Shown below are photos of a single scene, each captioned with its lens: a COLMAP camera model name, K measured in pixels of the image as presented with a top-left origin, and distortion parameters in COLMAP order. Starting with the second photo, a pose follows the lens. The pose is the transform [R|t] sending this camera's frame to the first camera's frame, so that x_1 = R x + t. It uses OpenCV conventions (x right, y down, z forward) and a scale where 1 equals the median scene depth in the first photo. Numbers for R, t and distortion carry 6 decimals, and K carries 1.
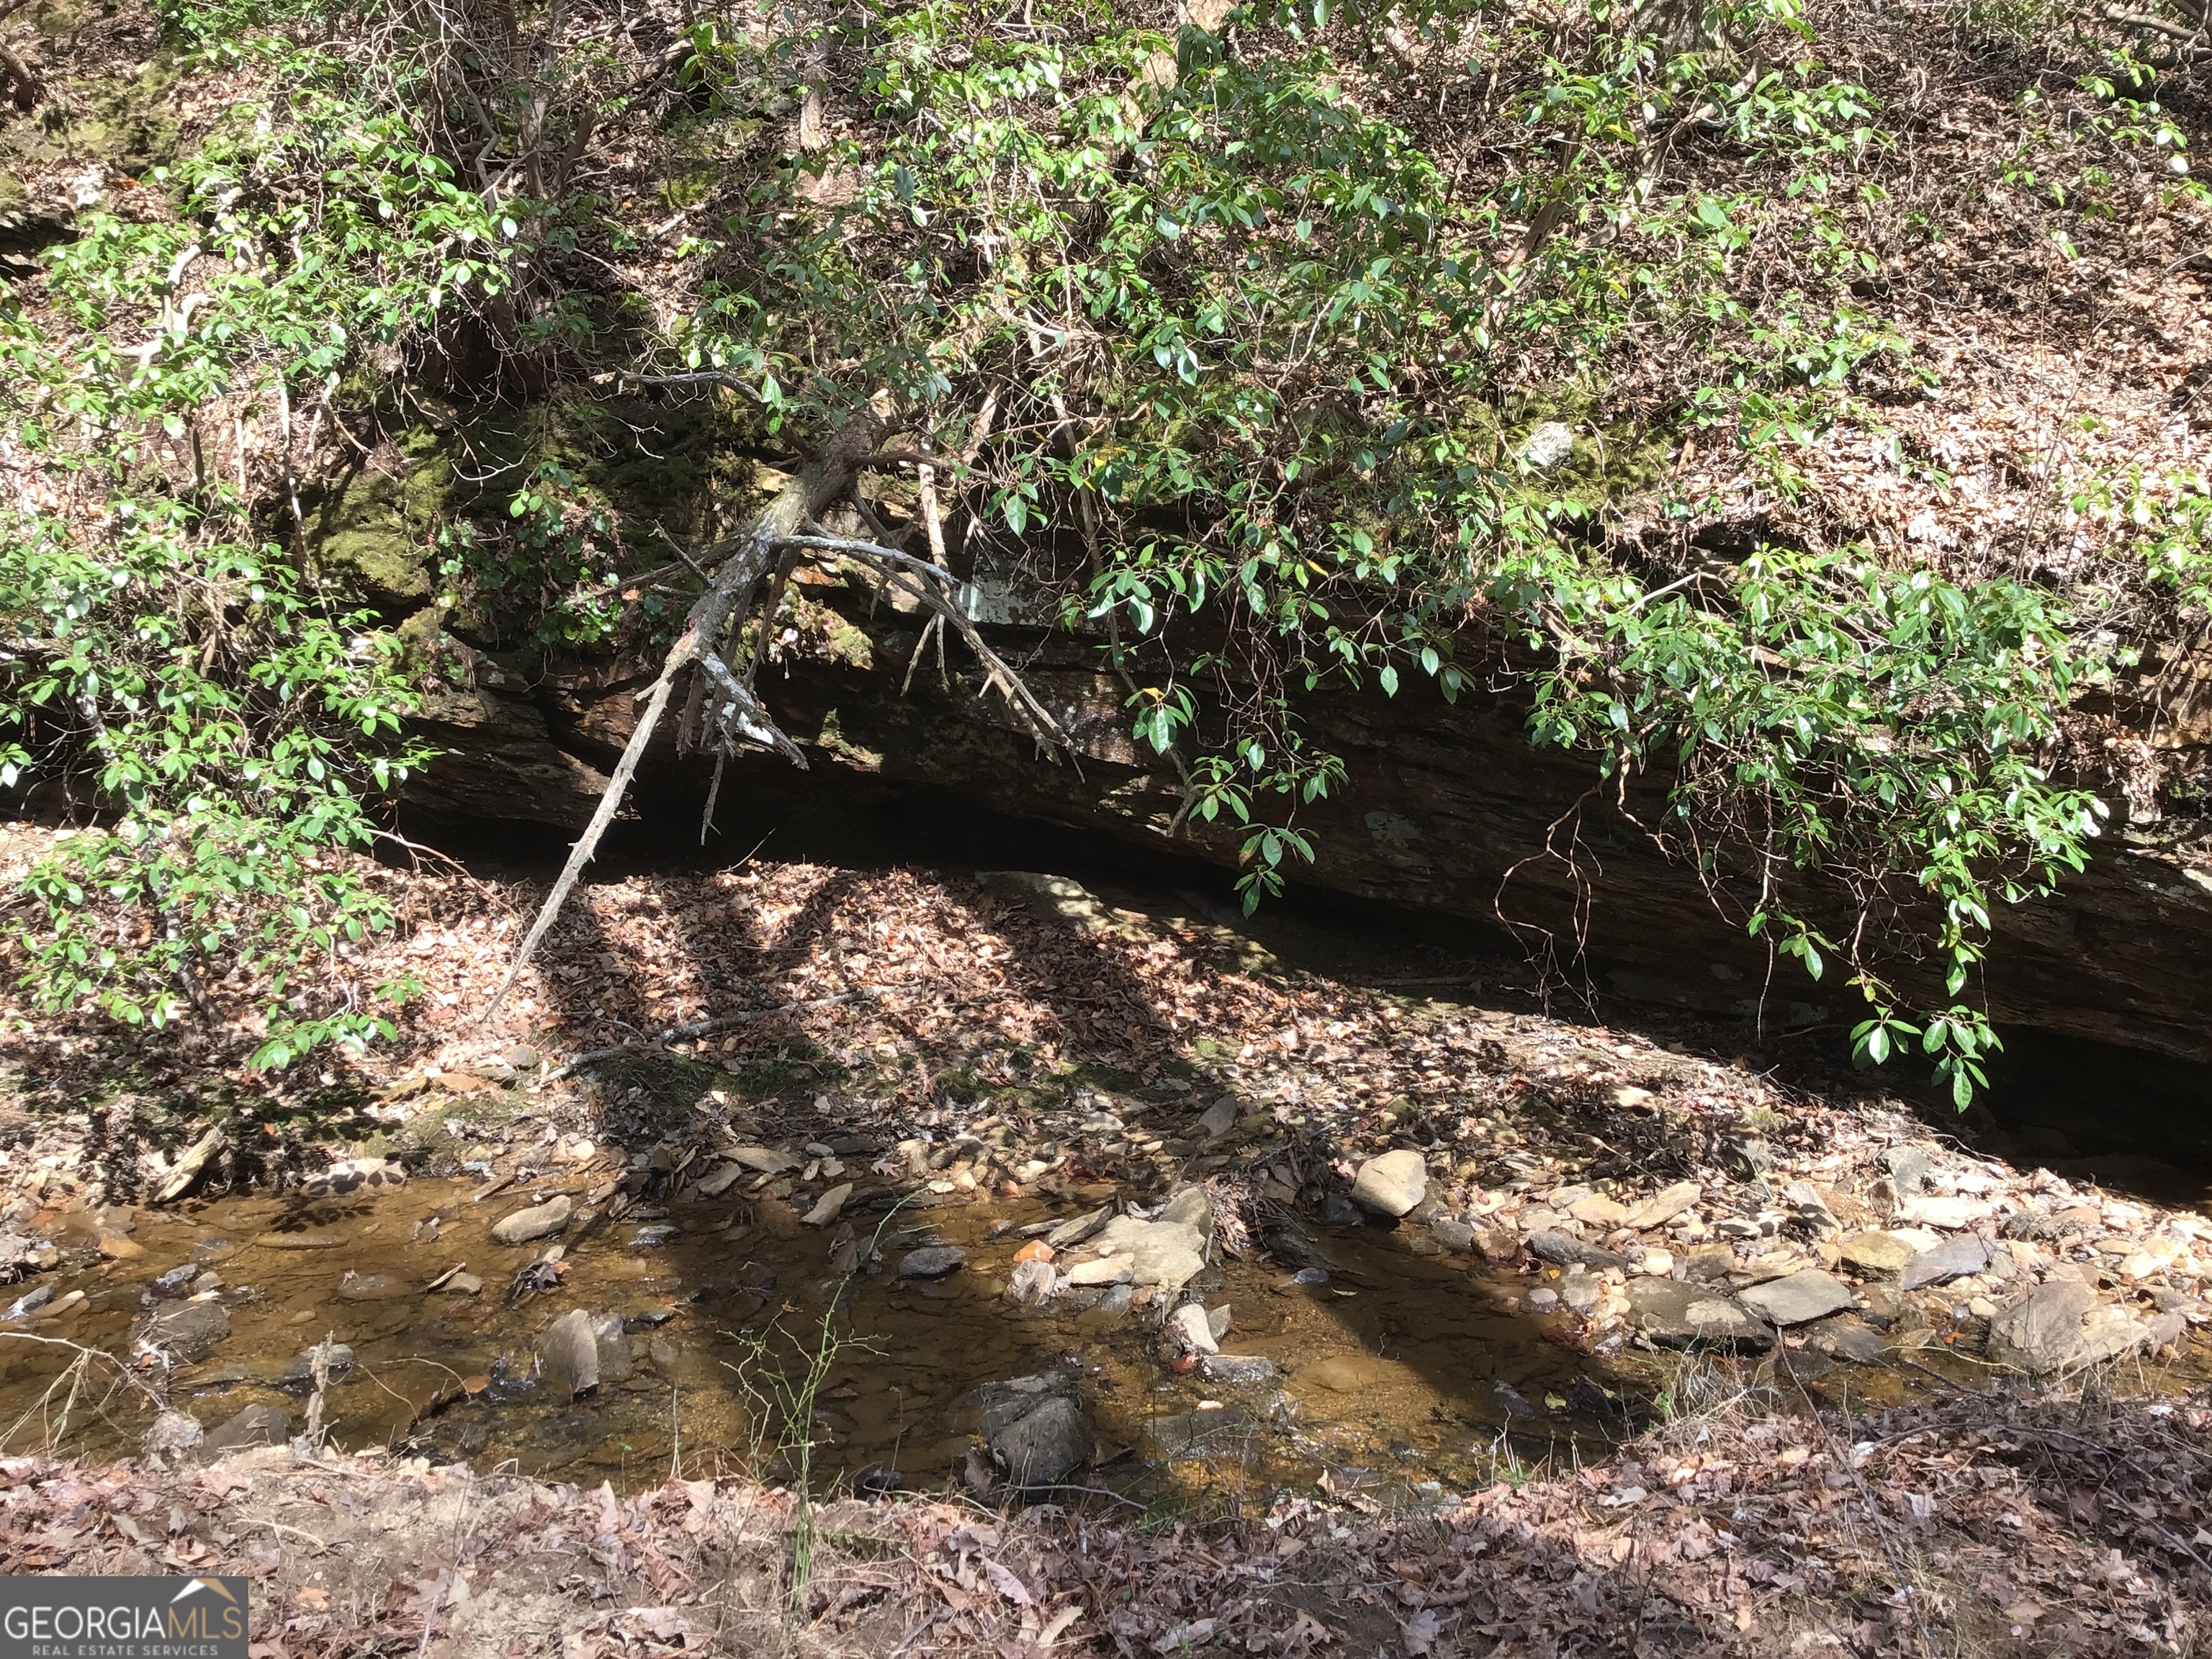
lens RADIAL K [[1982.0, 0, 1086.5], [0, 1982.0, 822.3], [0, 0, 1]] dist [0.085689, -0.169877]
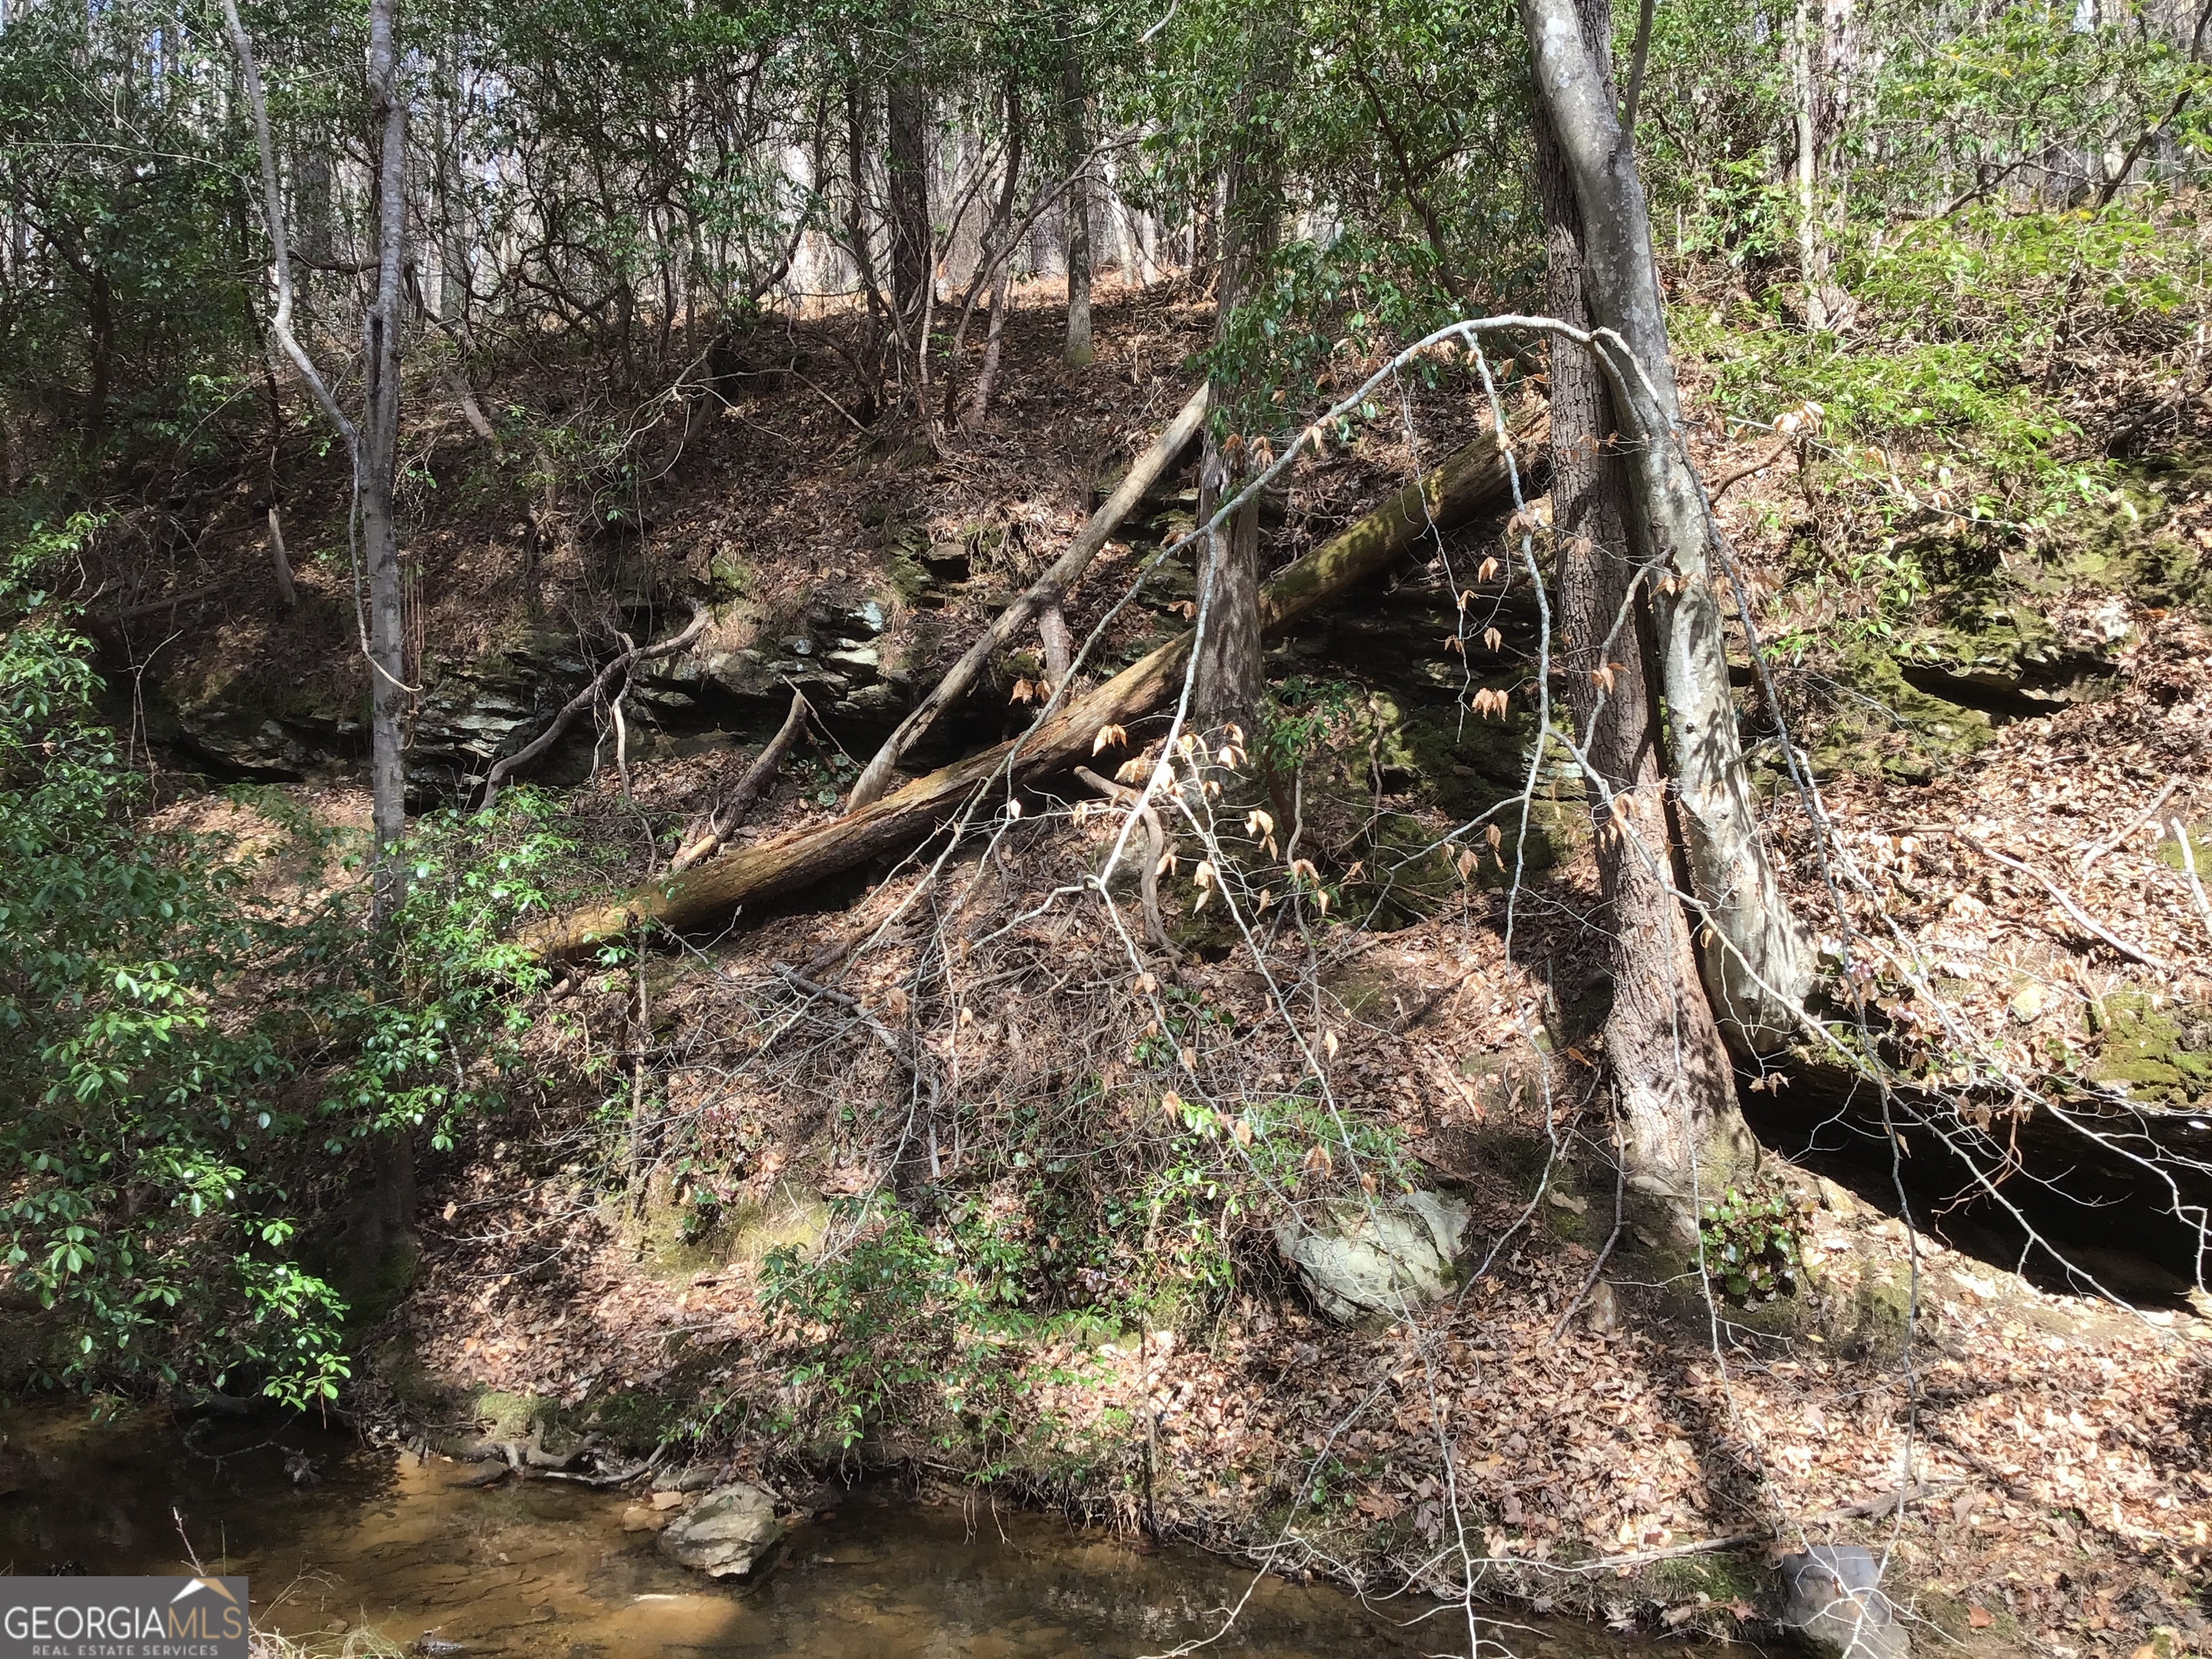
lens RADIAL K [[1982.0, 0, 1091.3], [0, 1982.0, 838.9], [0, 0, 1]] dist [0.085689, -0.169877]
pose [[0.906656, 0.012436, -0.421687, -0.770112], [-0.088075, 0.983119, -0.160374, -0.026418], [0.412574, 0.182545, 0.892446, -0.049617]]
